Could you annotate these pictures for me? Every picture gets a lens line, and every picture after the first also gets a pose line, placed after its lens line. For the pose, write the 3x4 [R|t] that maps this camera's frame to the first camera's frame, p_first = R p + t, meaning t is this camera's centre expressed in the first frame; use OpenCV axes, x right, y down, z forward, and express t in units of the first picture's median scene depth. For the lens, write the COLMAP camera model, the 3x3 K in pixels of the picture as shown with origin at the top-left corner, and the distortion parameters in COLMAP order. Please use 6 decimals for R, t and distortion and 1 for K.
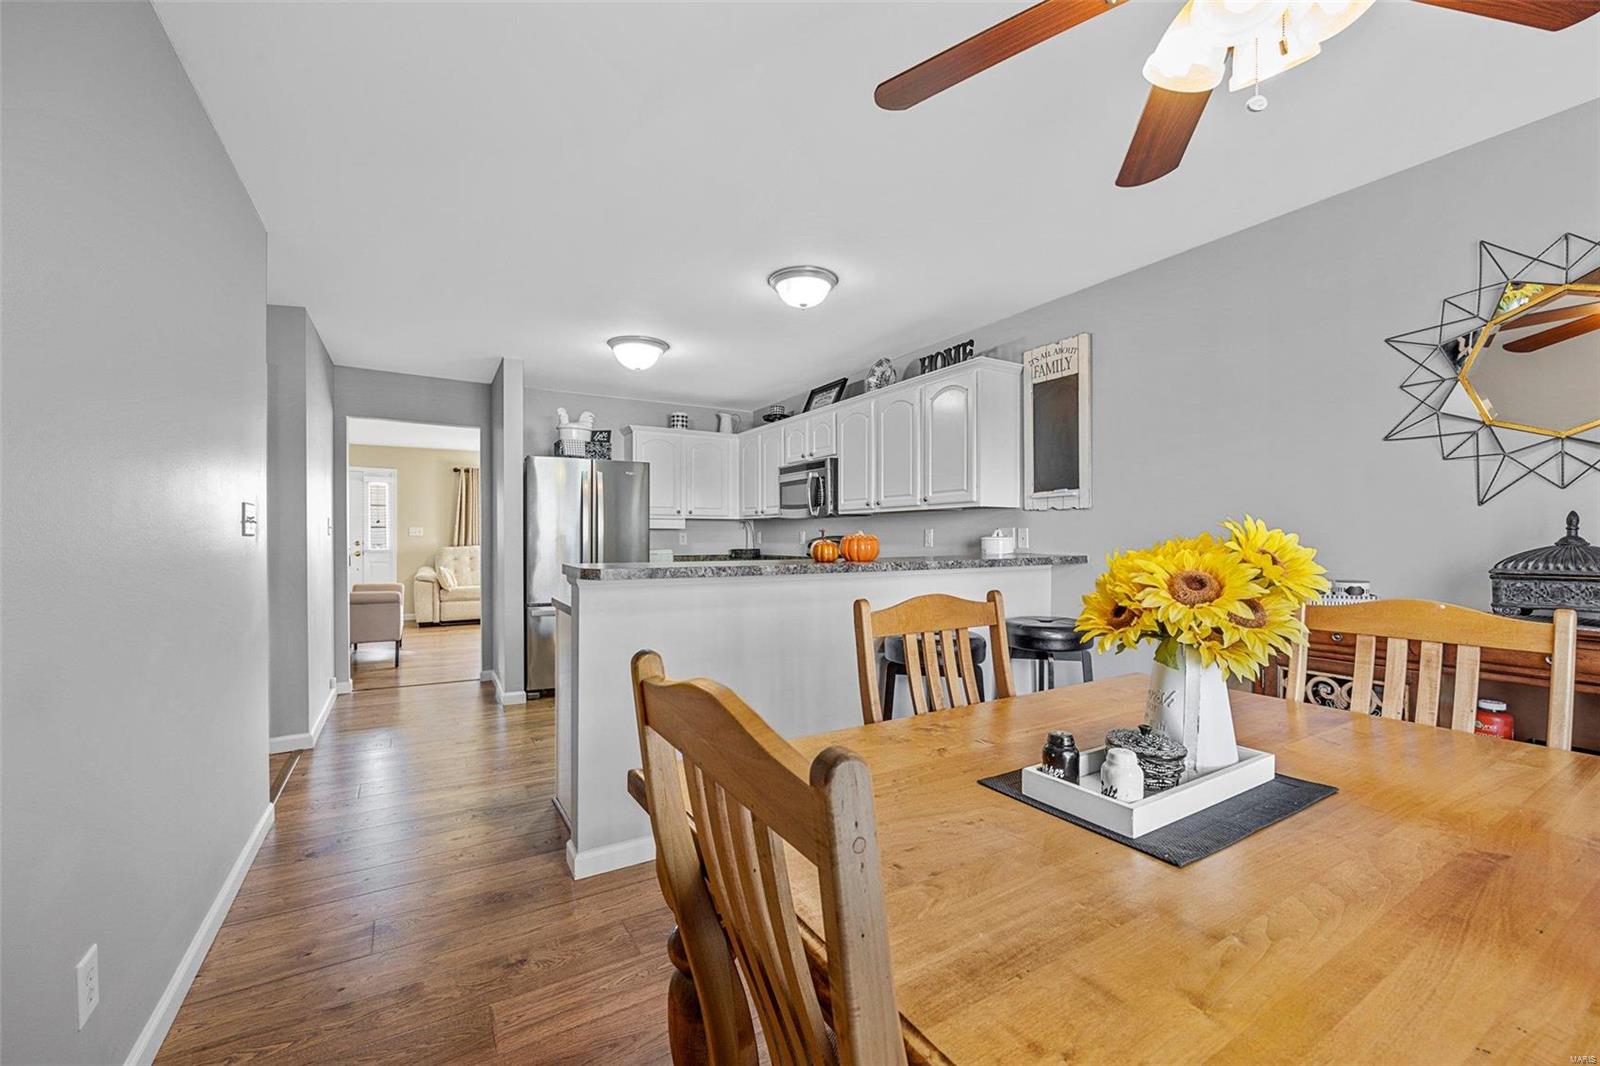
lens RADIAL K [[647.5, 0, 794.7], [0, 647.5, 541.8], [0, 0, 1]] dist [-0.001494, -0.000215]
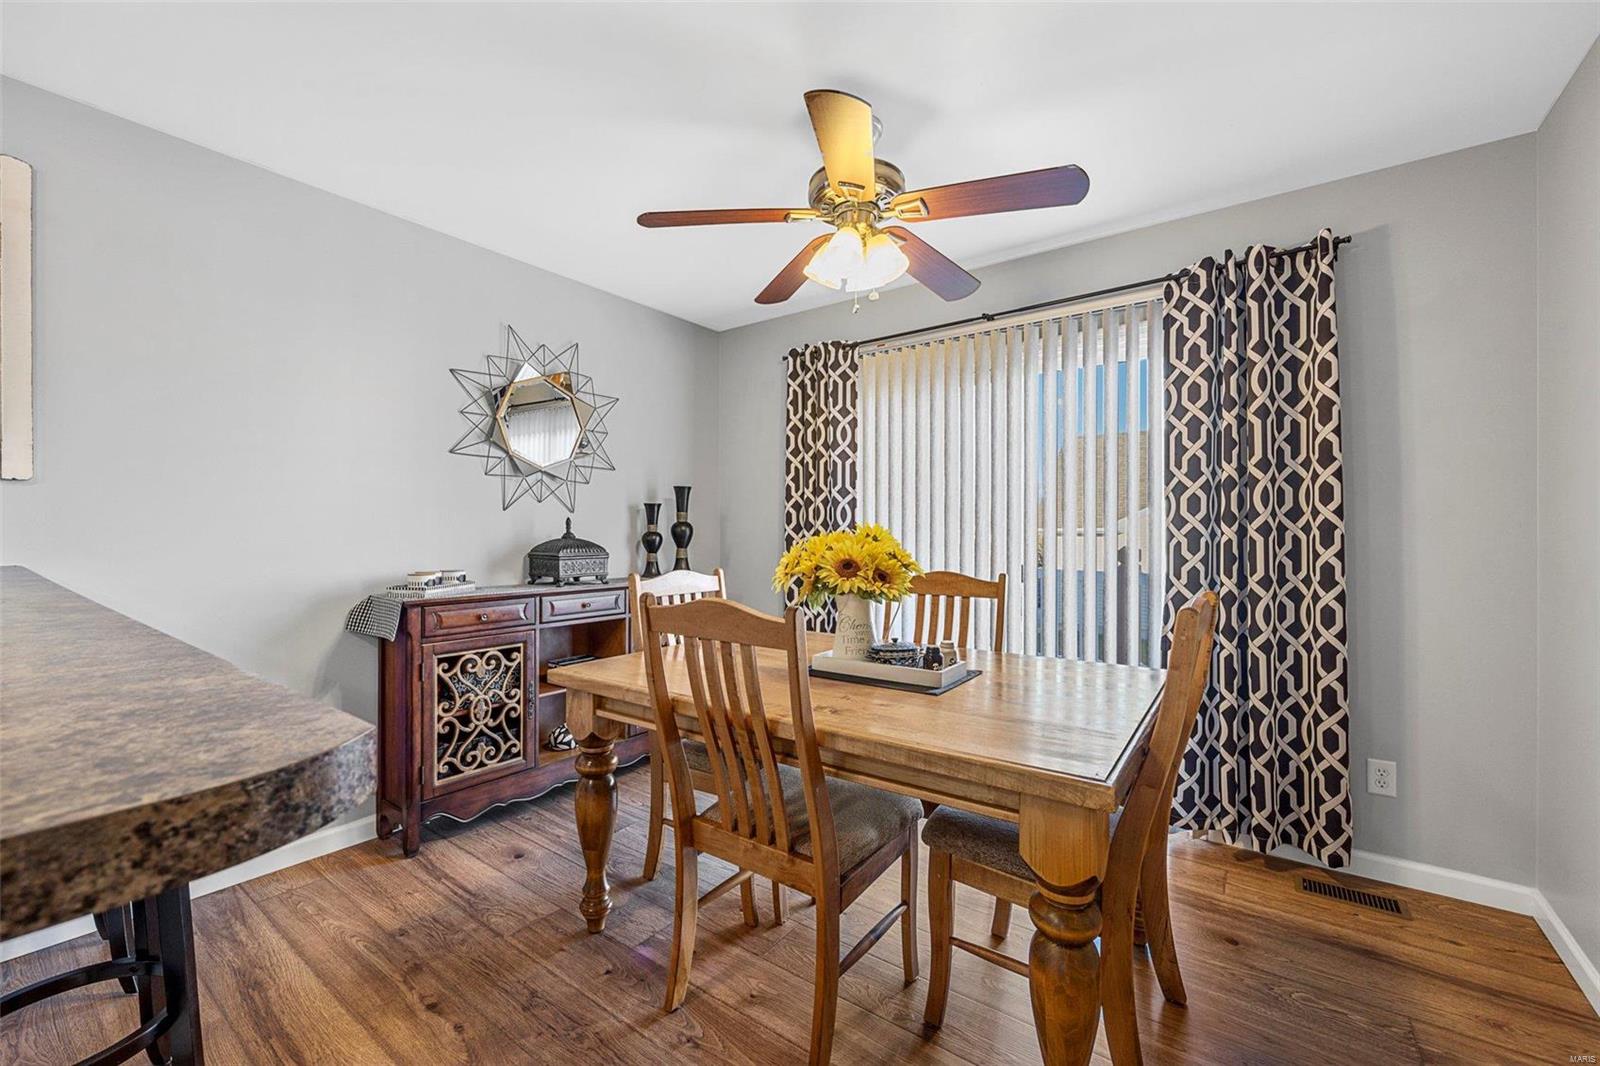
lens RADIAL K [[647.5, 0, 798.1], [0, 647.5, 531.9], [0, 0, 1]] dist [-0.001494, -0.000215]
pose [[-0.400100, -0.002092, 0.916469, -0.207770], [0.006355, 0.999967, 0.005057, -0.005126], [-0.916449, 0.007848, -0.400074, 0.408282]]
